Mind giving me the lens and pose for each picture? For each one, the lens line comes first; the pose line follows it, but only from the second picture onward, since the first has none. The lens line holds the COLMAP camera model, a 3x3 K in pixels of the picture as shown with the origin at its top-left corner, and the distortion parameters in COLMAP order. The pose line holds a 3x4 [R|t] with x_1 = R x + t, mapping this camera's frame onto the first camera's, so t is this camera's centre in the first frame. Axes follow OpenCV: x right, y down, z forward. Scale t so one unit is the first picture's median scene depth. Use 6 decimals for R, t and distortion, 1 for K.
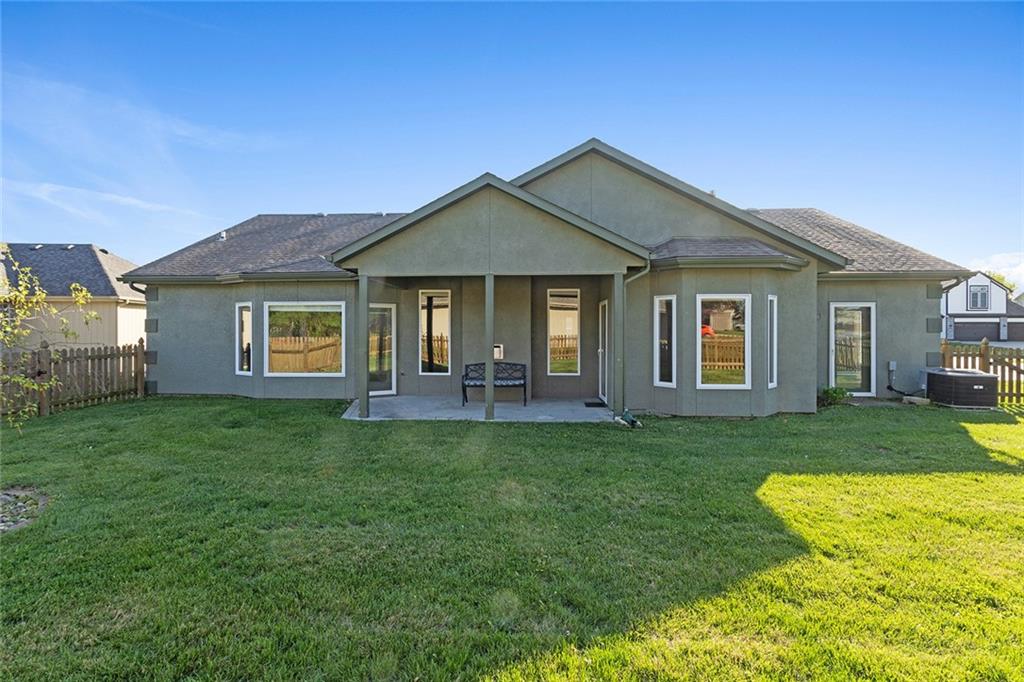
lens RADIAL K [[511.5, 0, 511.9], [0, 511.5, 340.9], [0, 0, 1]] dist [0.001124, 0.002329]
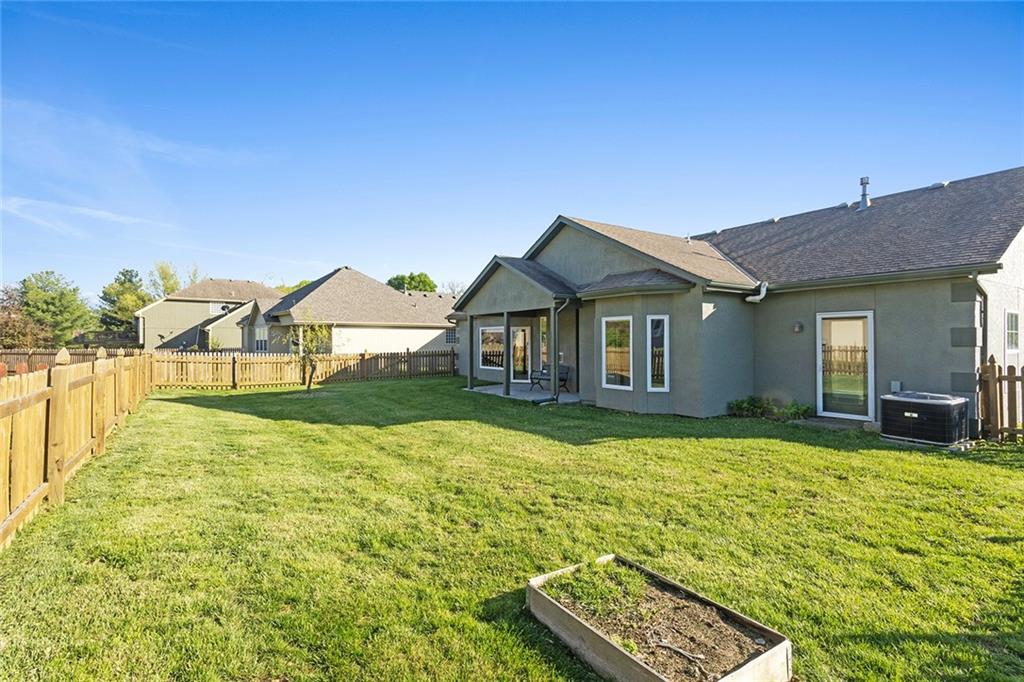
lens RADIAL K [[511.5, 0, 507.6], [0, 511.5, 338.5], [0, 0, 1]] dist [0.001124, 0.002329]
pose [[0.578030, -0.004897, -0.816001, 1.203457], [-0.005468, 0.999936, -0.009874, -0.019011], [0.815997, 0.010169, 0.577967, 0.008962]]
